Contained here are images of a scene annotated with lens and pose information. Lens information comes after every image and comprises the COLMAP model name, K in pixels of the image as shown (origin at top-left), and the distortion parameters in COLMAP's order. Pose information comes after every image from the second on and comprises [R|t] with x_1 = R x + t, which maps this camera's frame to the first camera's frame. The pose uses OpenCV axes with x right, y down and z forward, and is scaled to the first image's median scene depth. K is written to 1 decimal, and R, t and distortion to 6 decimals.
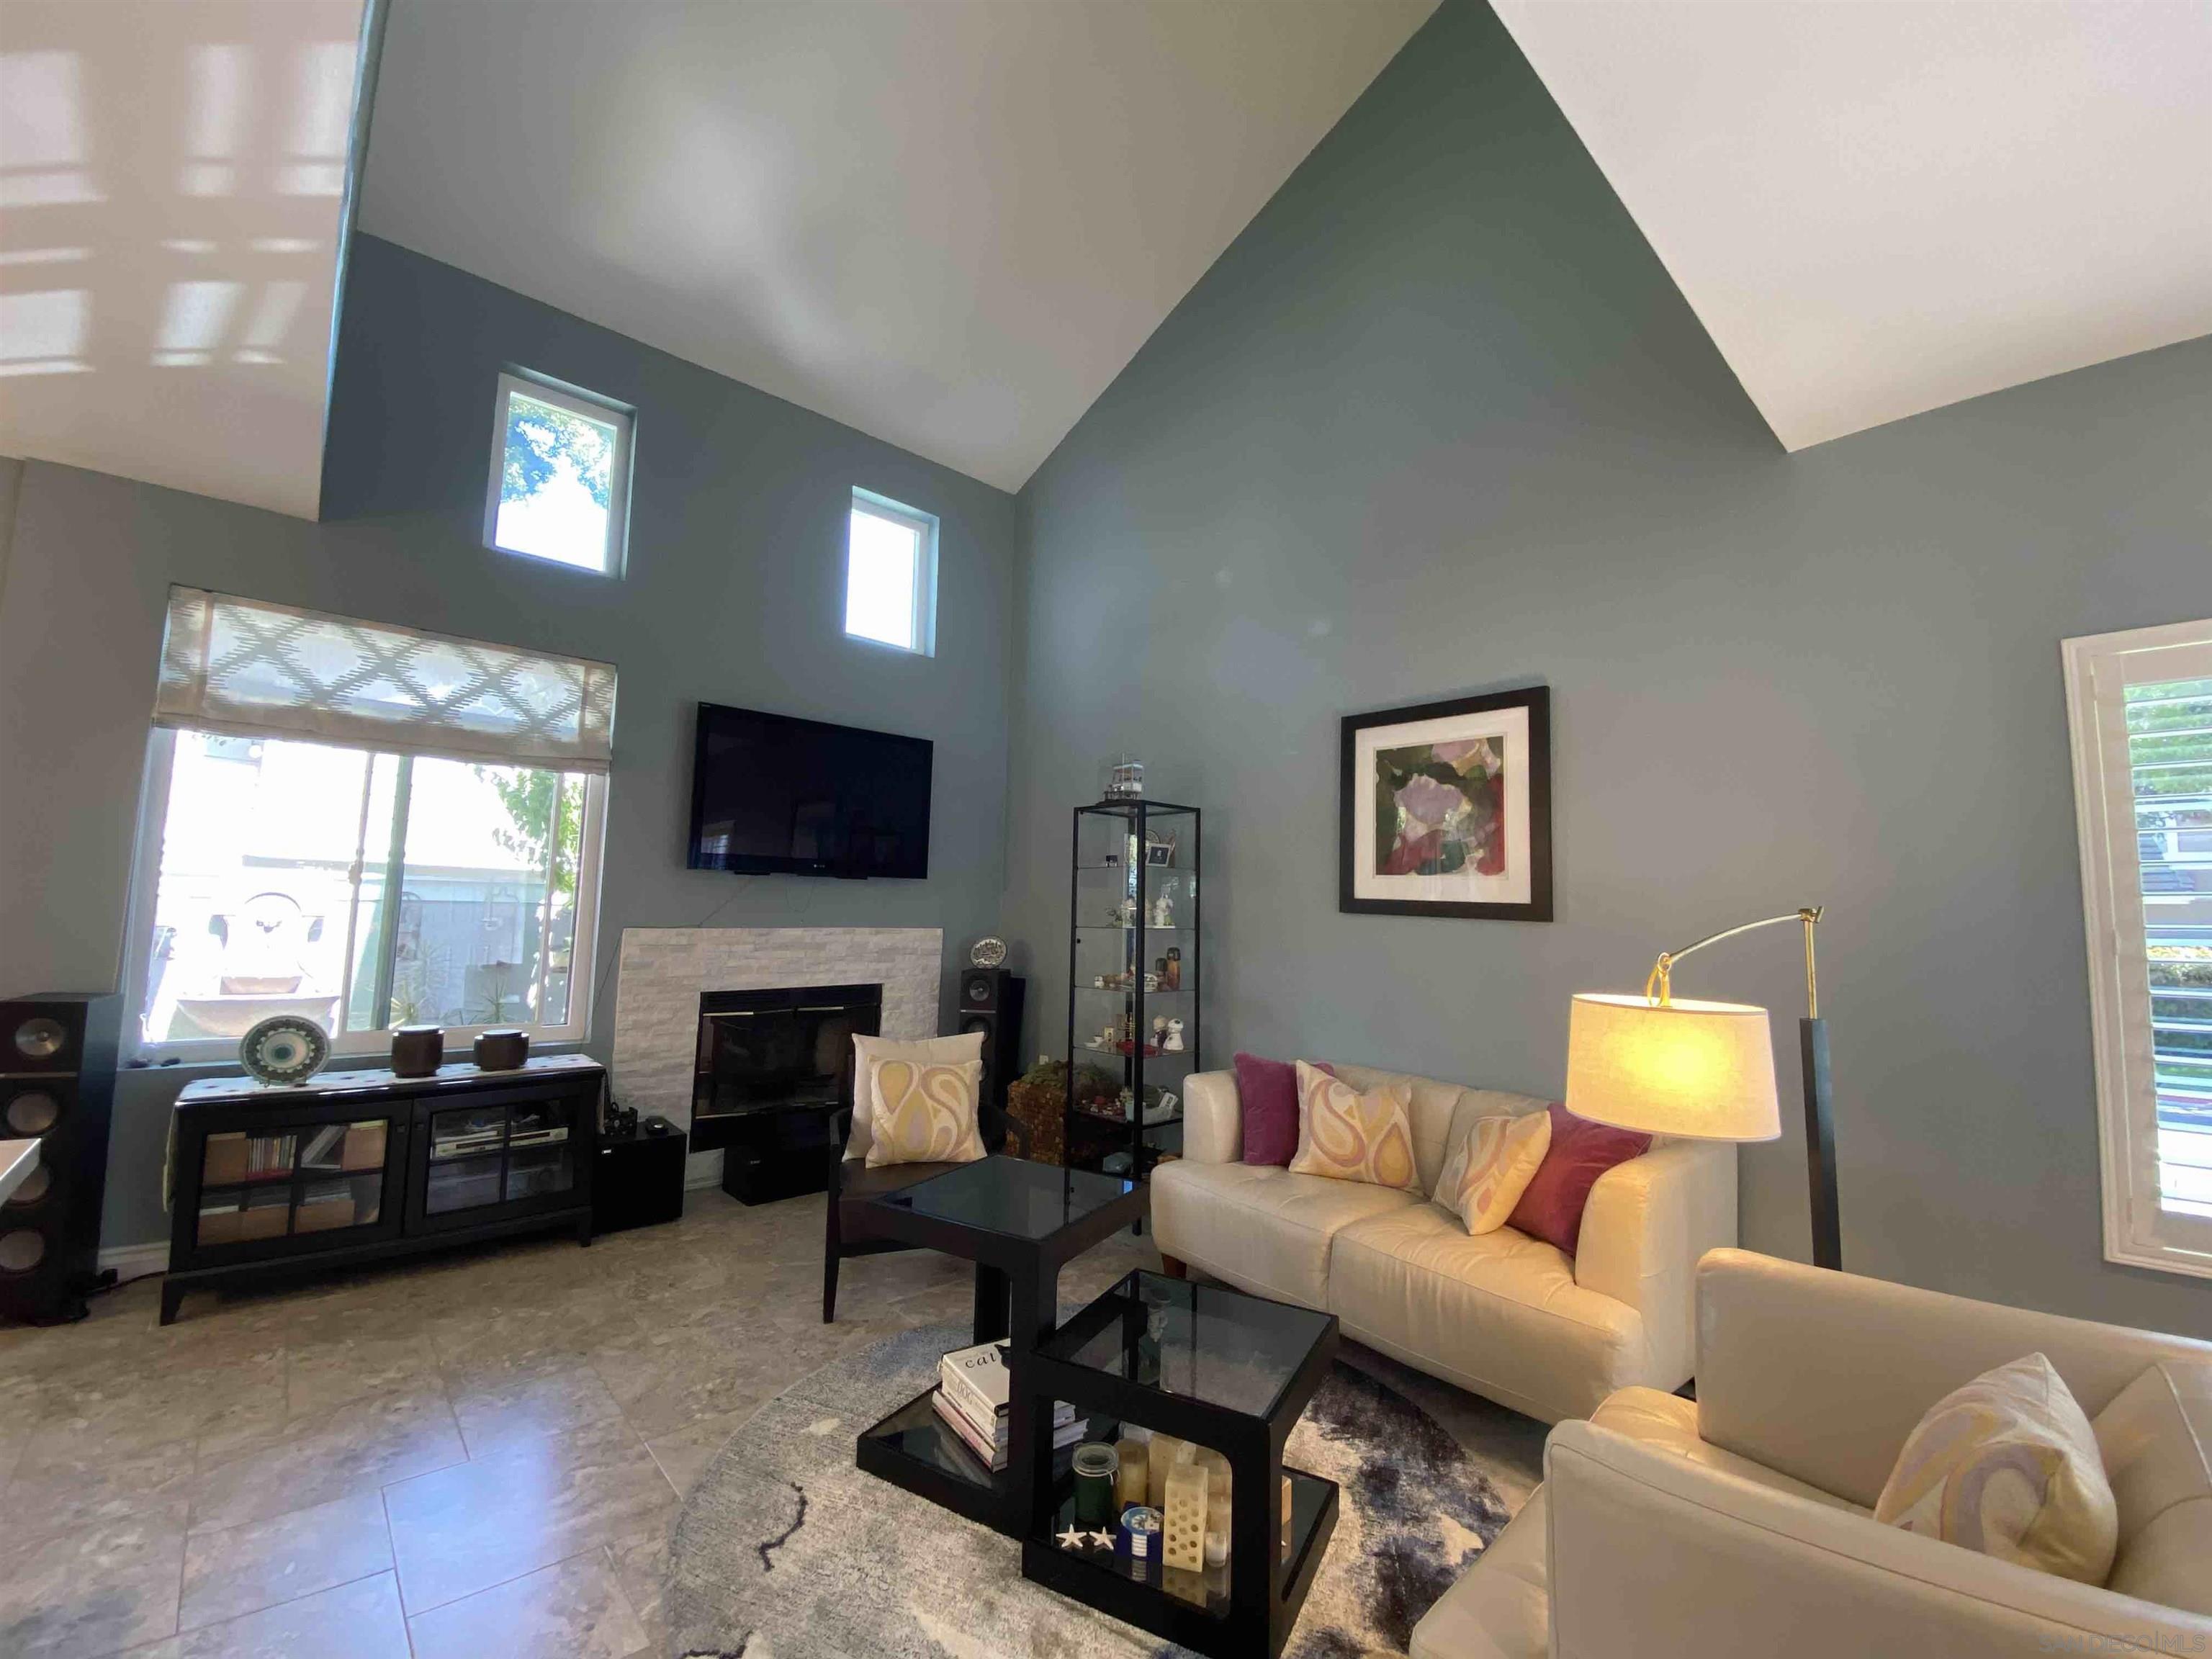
lens RADIAL K [[897.8, 0, 1098.1], [0, 897.8, 823.5], [0, 0, 1]] dist [0.026302, -0.023162]
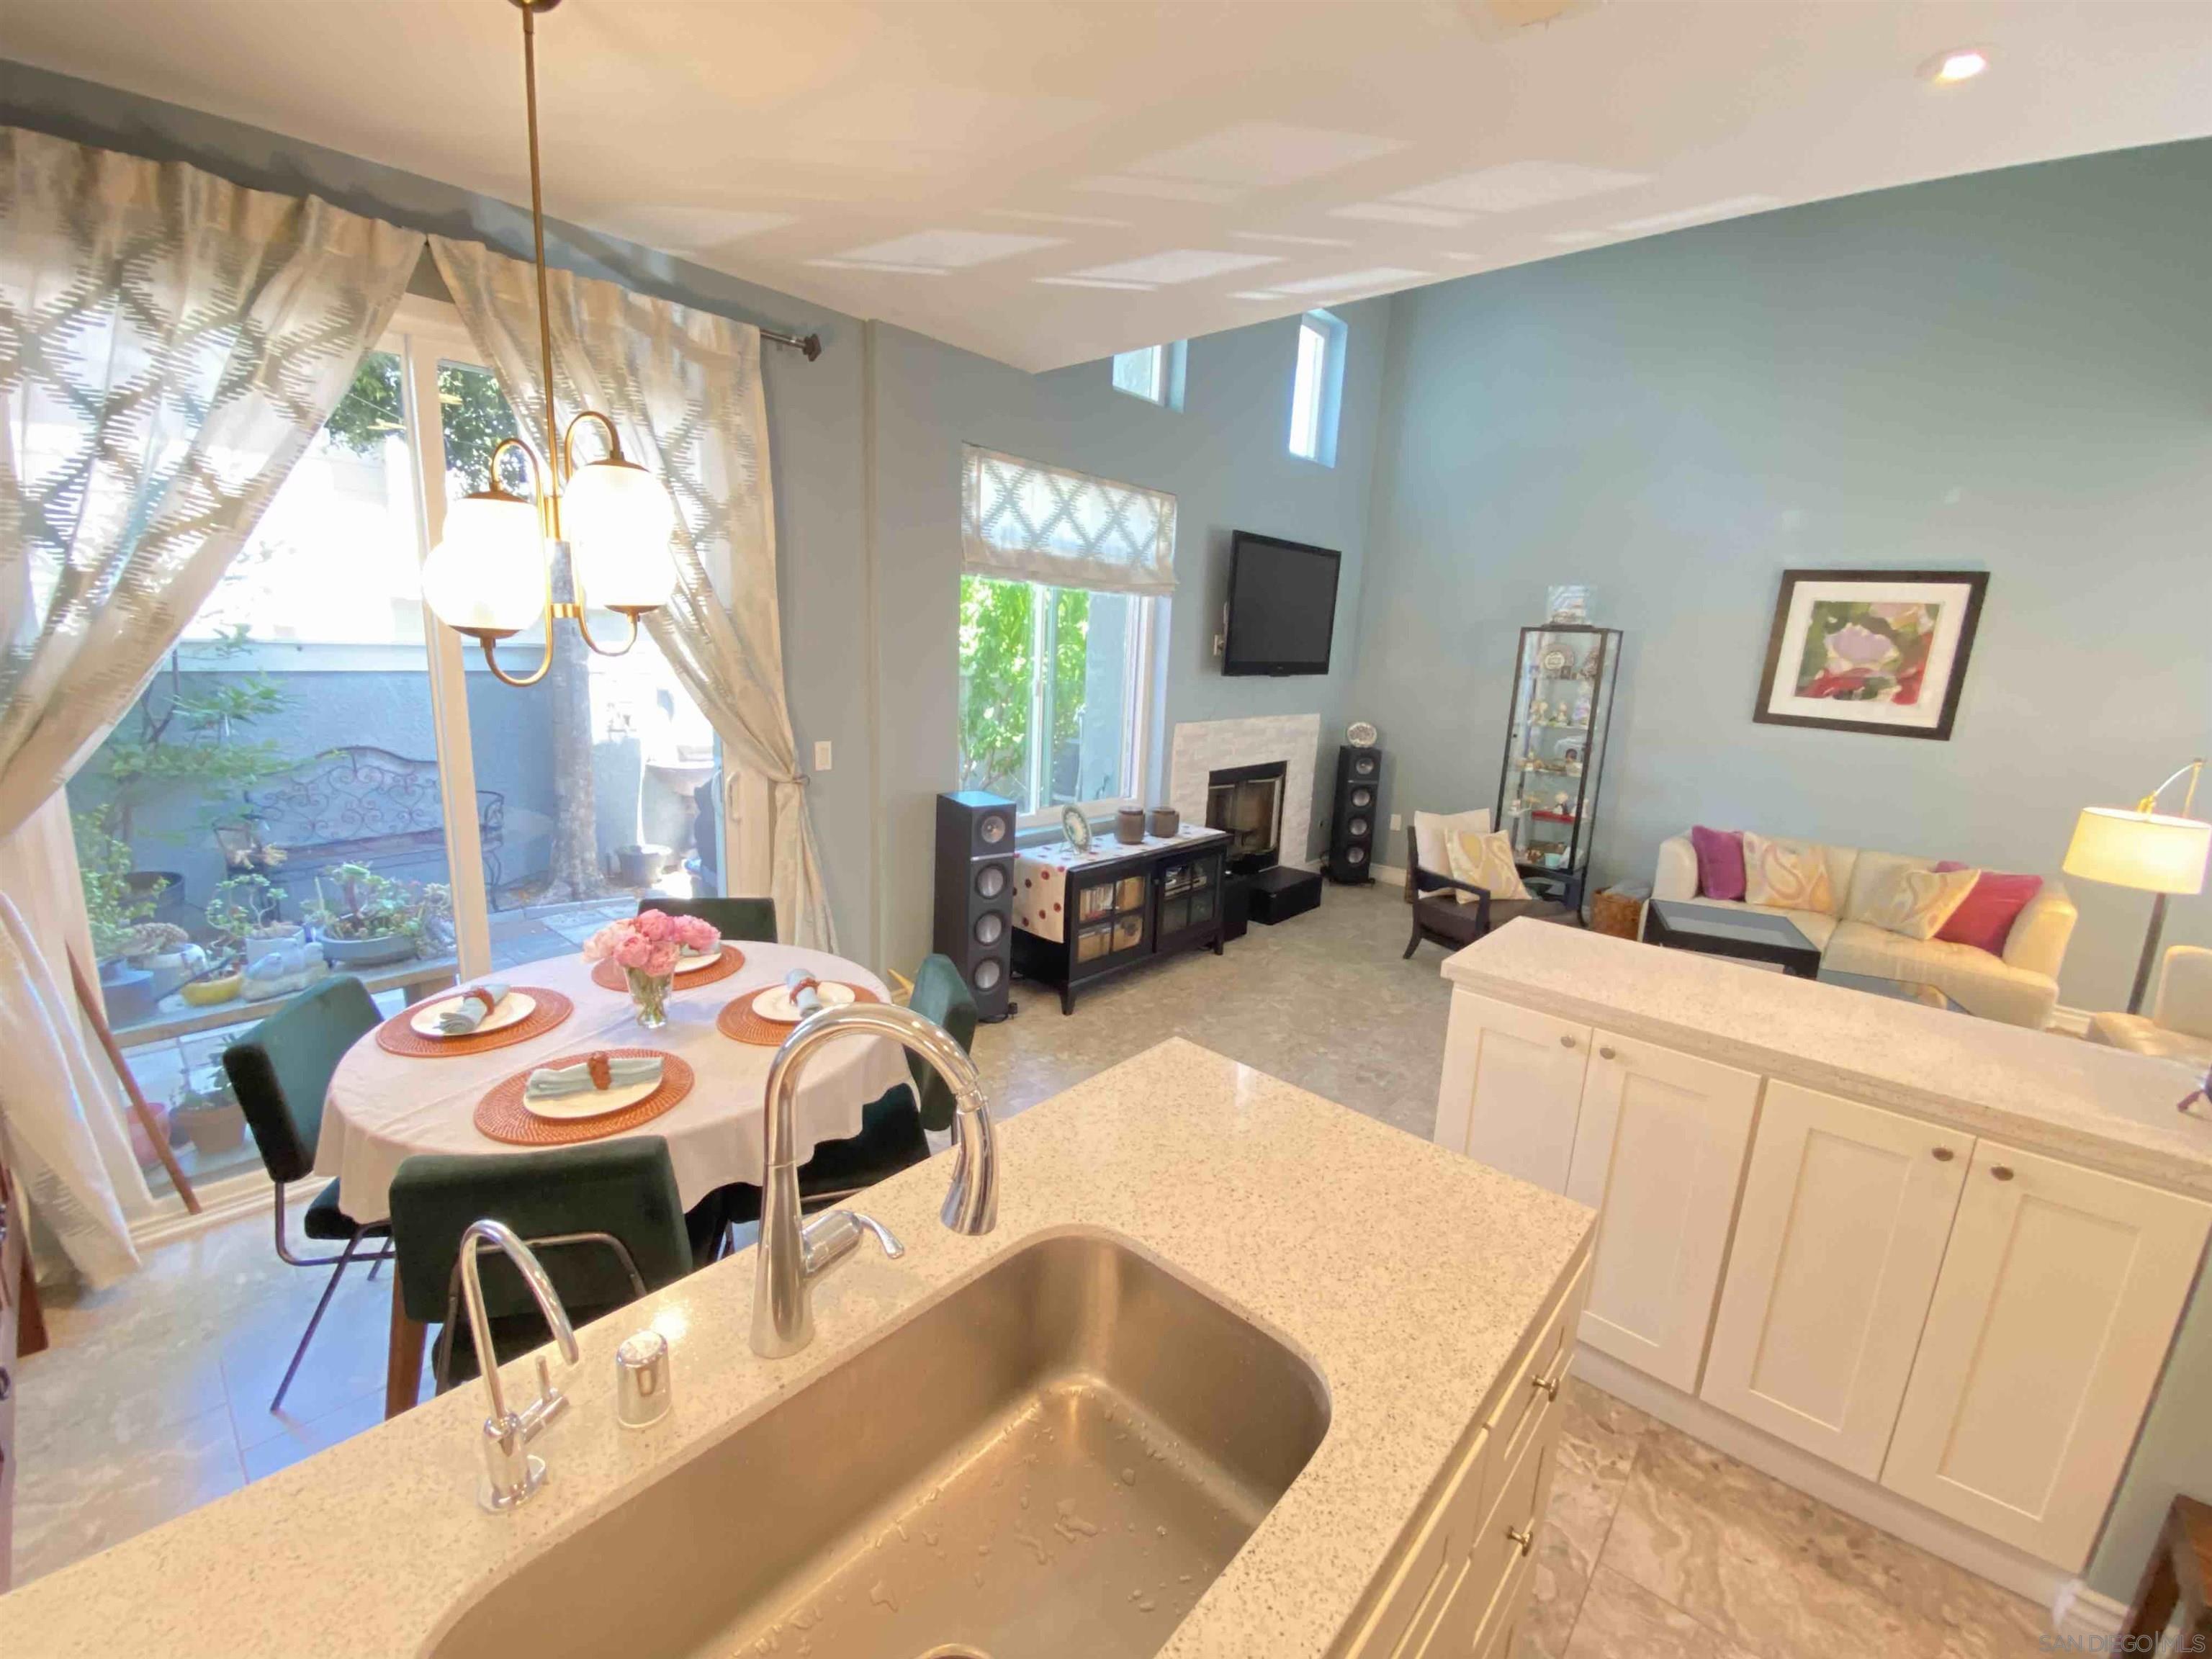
lens RADIAL K [[887.3, 0, 1096.0], [0, 887.3, 825.9], [0, 0, 1]] dist [0.034446, -0.033302]
pose [[0.994031, -0.003281, 0.109048, -0.874713], [-0.029687, 0.953694, 0.299309, -0.128162], [-0.104980, -0.300760, 0.947904, -0.220126]]
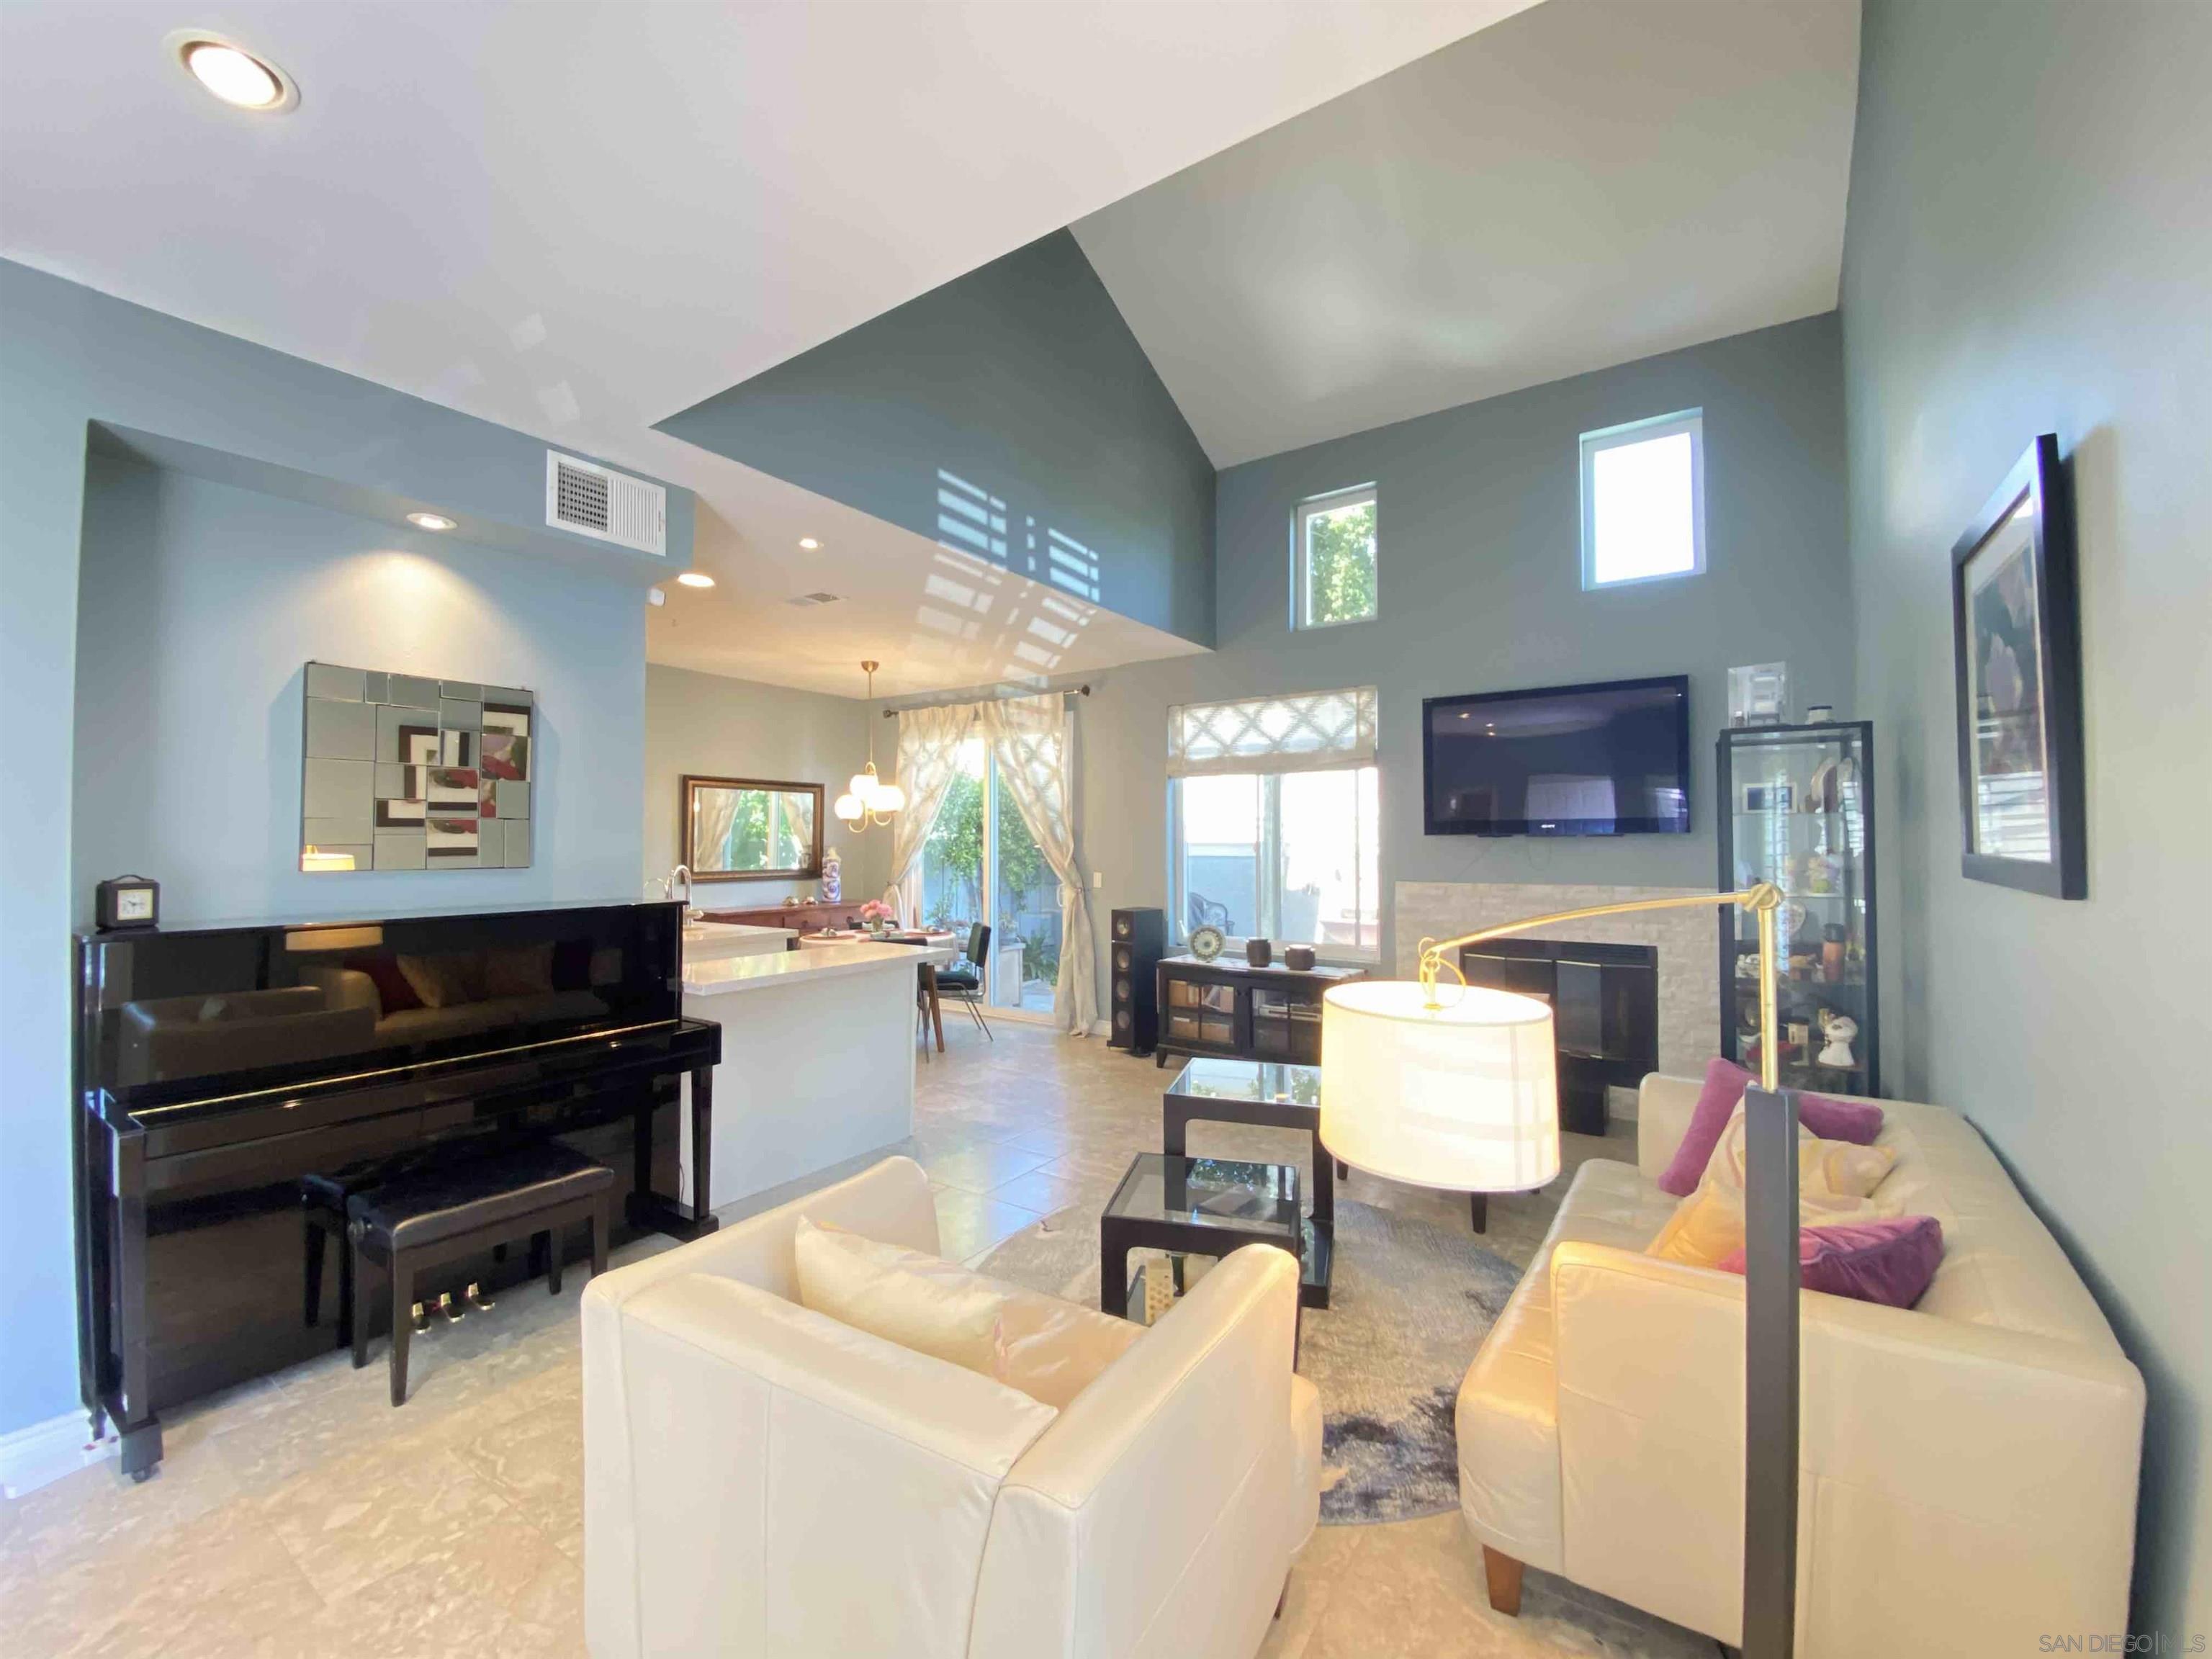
lens RADIAL K [[890.8, 0, 1095.0], [0, 890.8, 817.0], [0, 0, 1]] dist [0.030581, -0.023822]
pose [[0.236973, -0.053592, -0.970037, 0.737868], [0.099339, 0.994581, -0.030681, 0.020554], [0.966424, -0.089092, 0.241012, 0.303789]]
